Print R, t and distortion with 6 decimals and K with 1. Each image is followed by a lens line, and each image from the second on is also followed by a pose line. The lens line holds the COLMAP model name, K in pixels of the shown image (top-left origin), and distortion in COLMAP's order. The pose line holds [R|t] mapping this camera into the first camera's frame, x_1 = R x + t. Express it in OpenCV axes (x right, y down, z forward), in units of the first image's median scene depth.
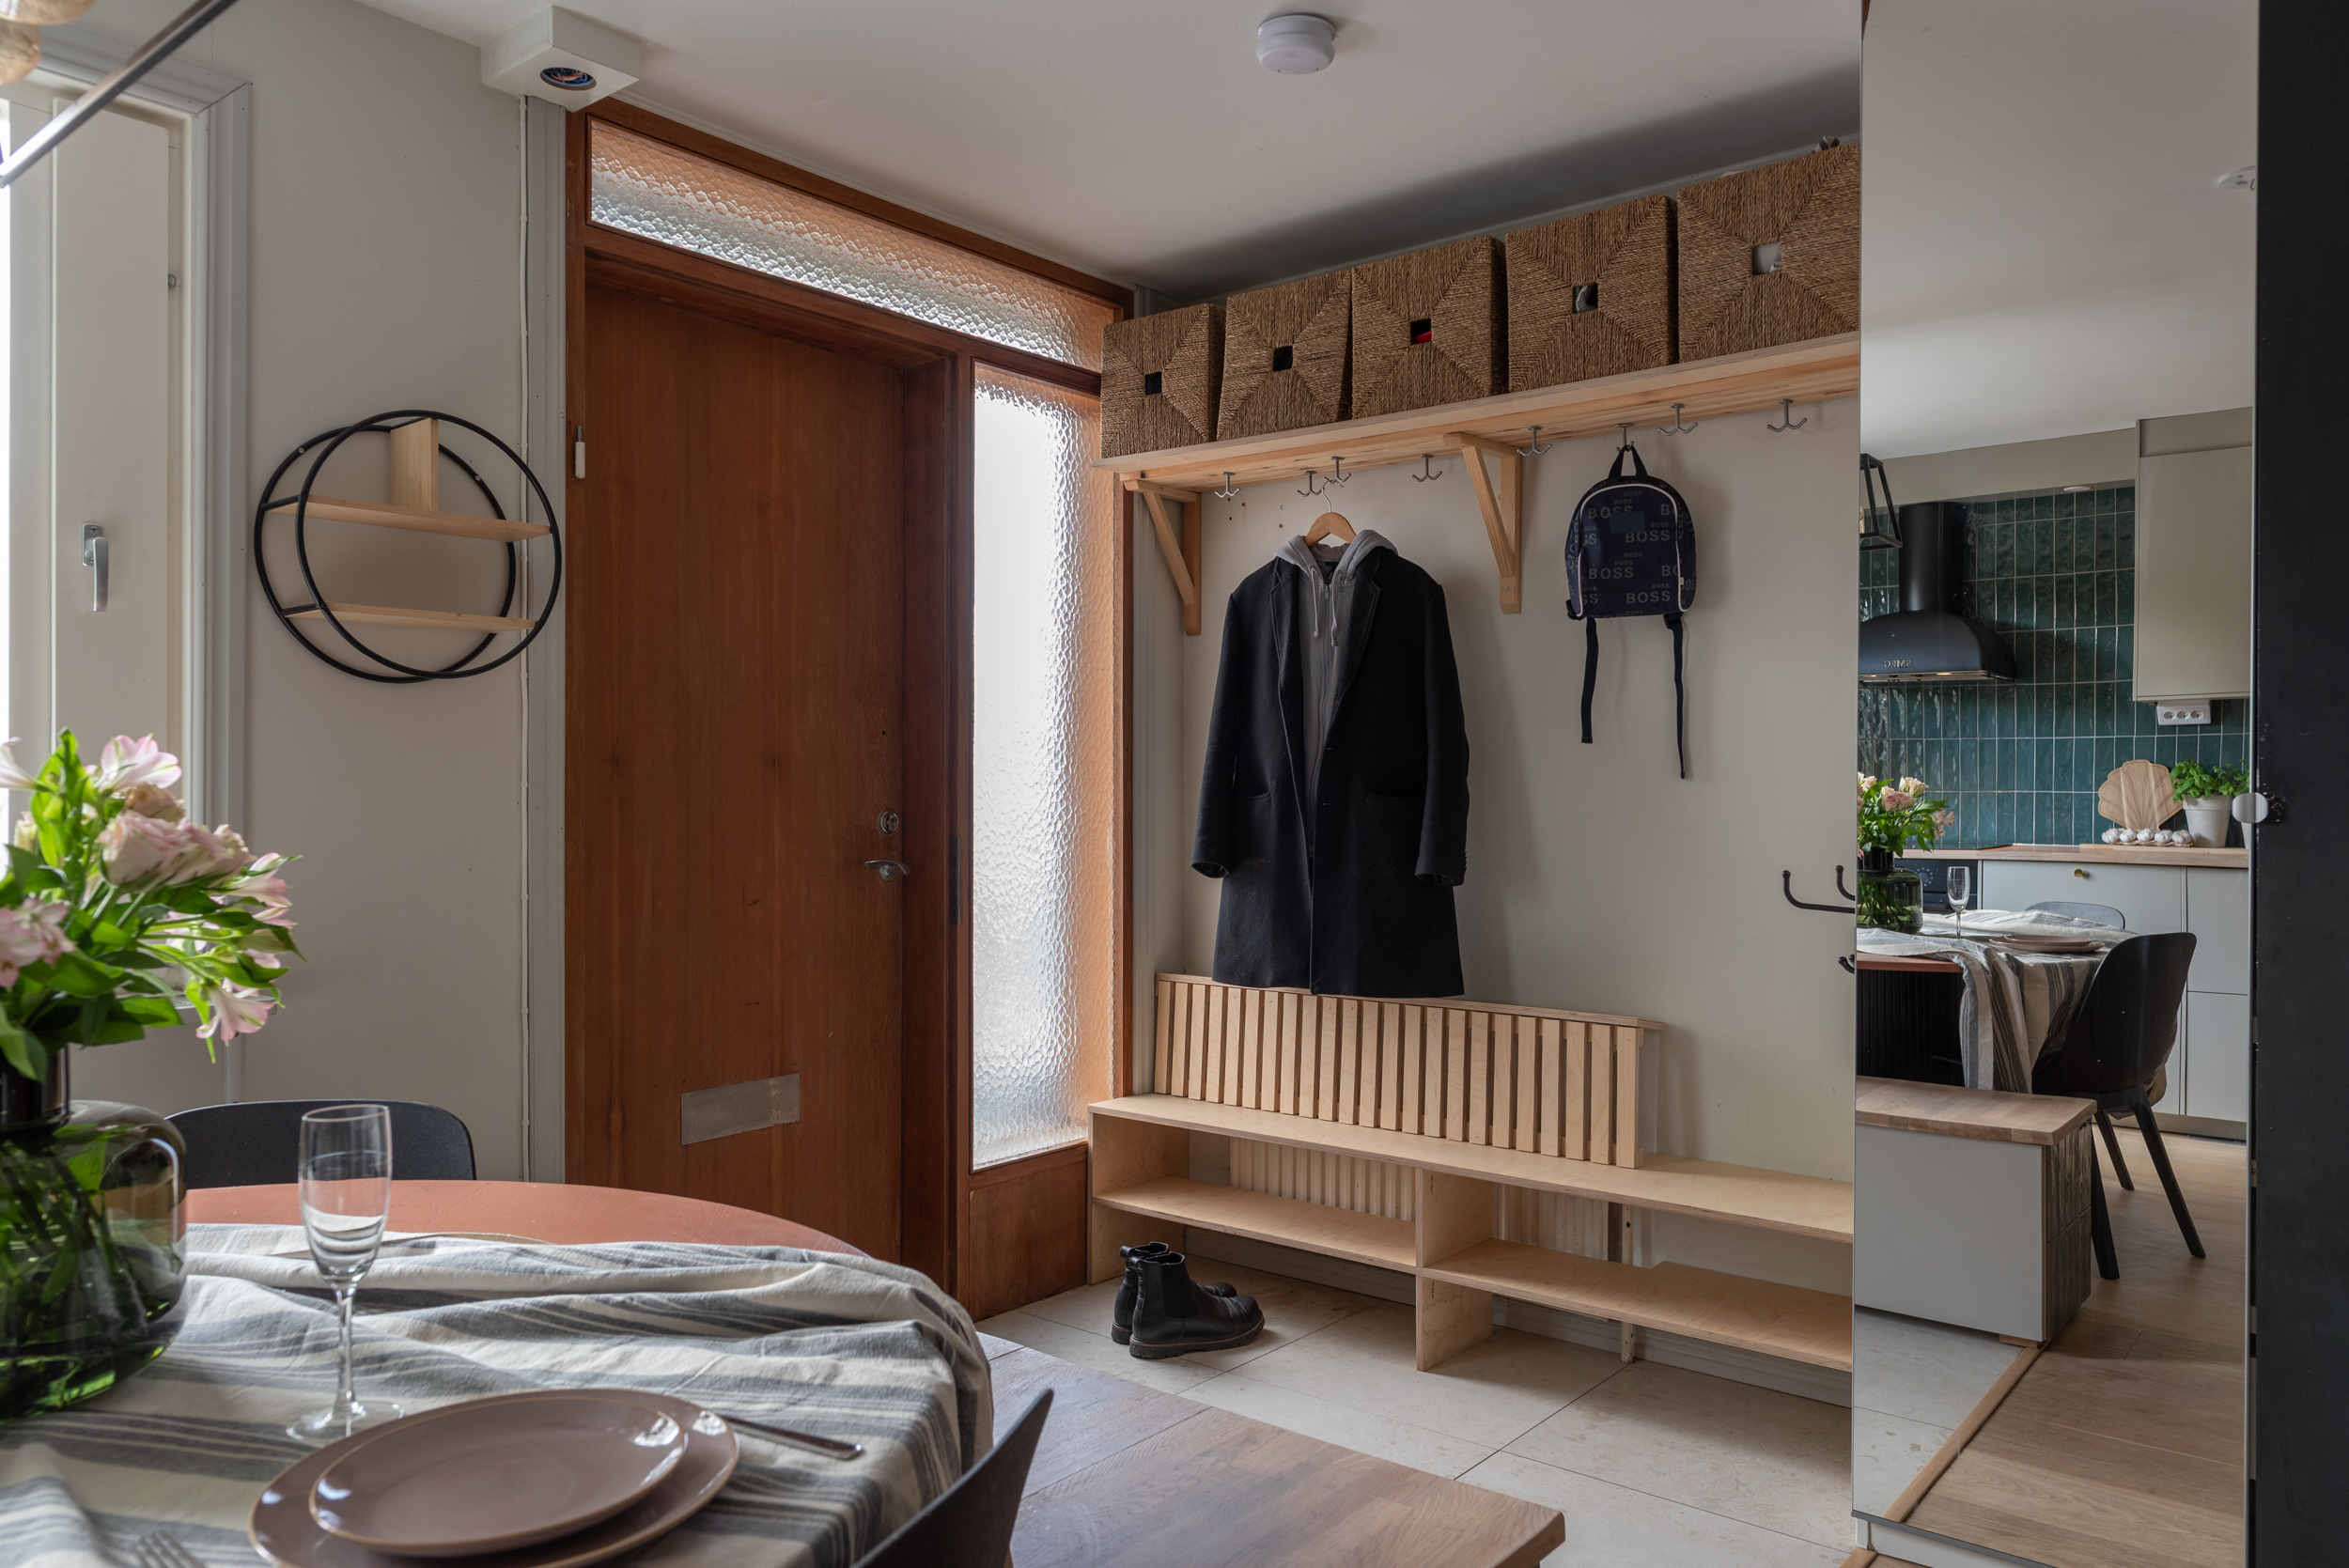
lens RADIAL K [[1611.5, 0, 1182.1], [0, 1611.5, 785.2], [0, 0, 1]] dist [0.010216, 0.000922]
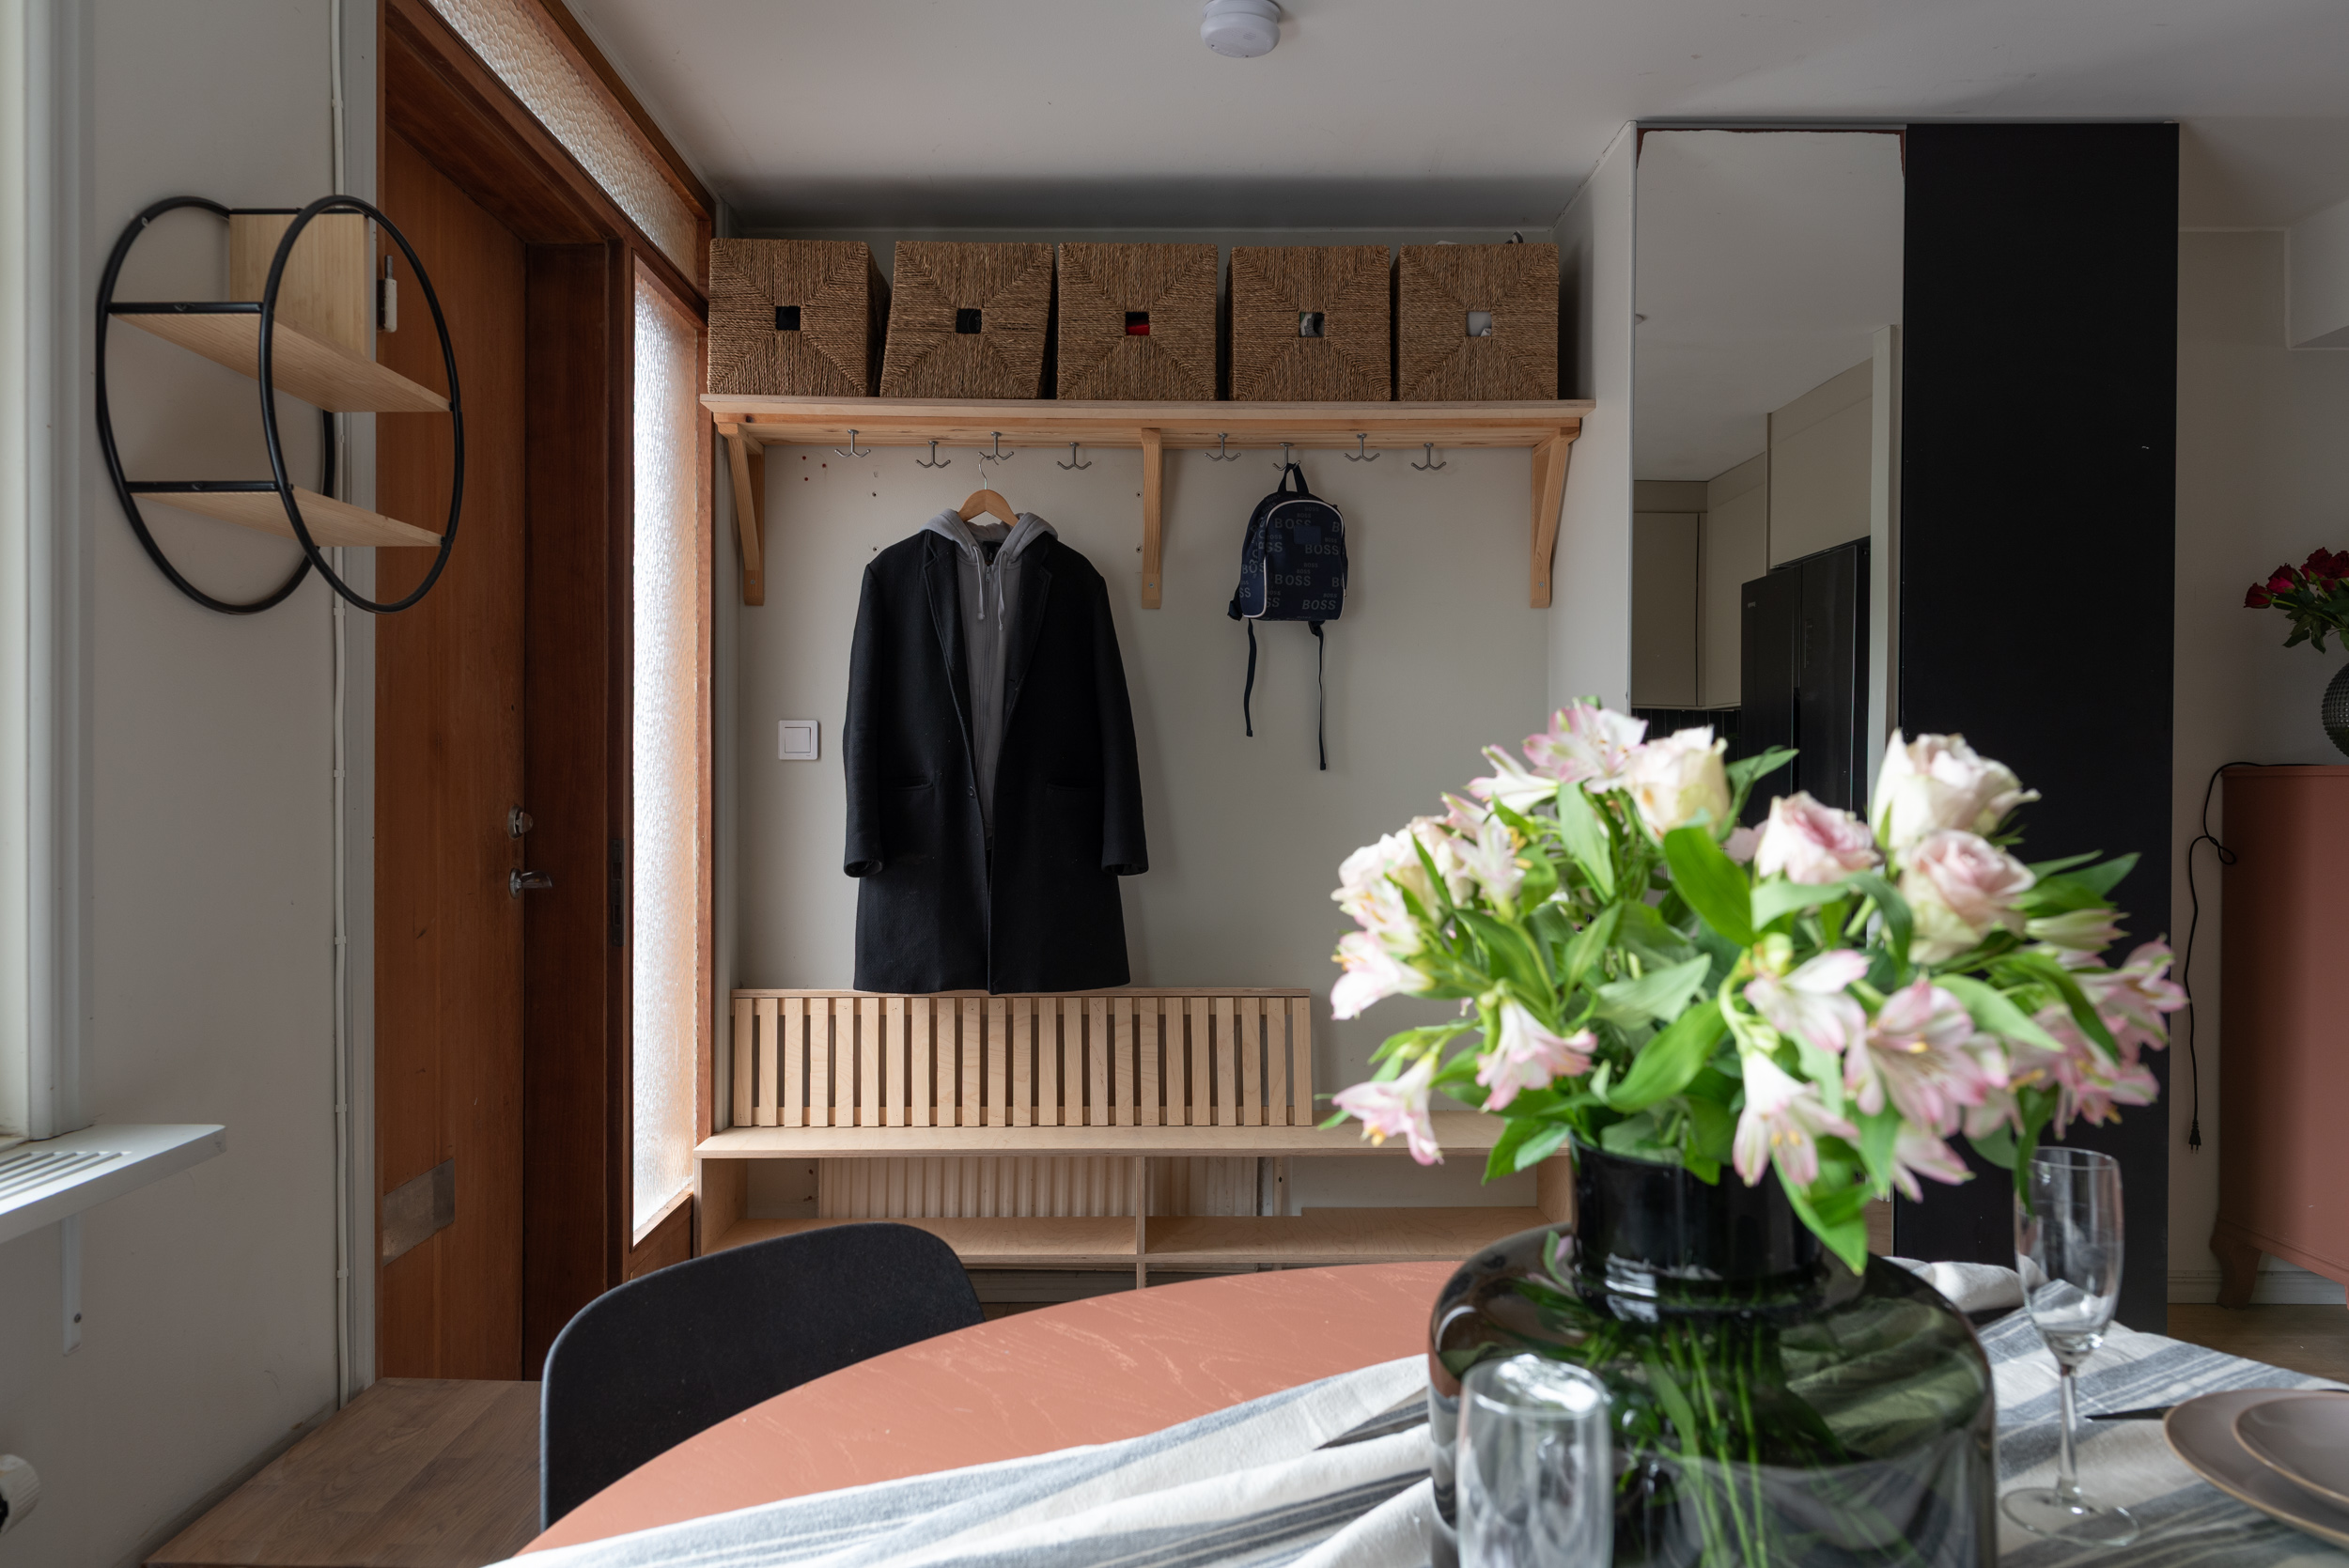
lens RADIAL K [[1611.5, 0, 1182.1], [0, 1611.5, 785.2], [0, 0, 1]] dist [0.010216, 0.000922]
pose [[0.766219, -0.002935, 0.642573, -0.457469], [-0.001868, 0.999975, 0.006796, -0.000948], [-0.642577, -0.006408, 0.766194, 0.203508]]
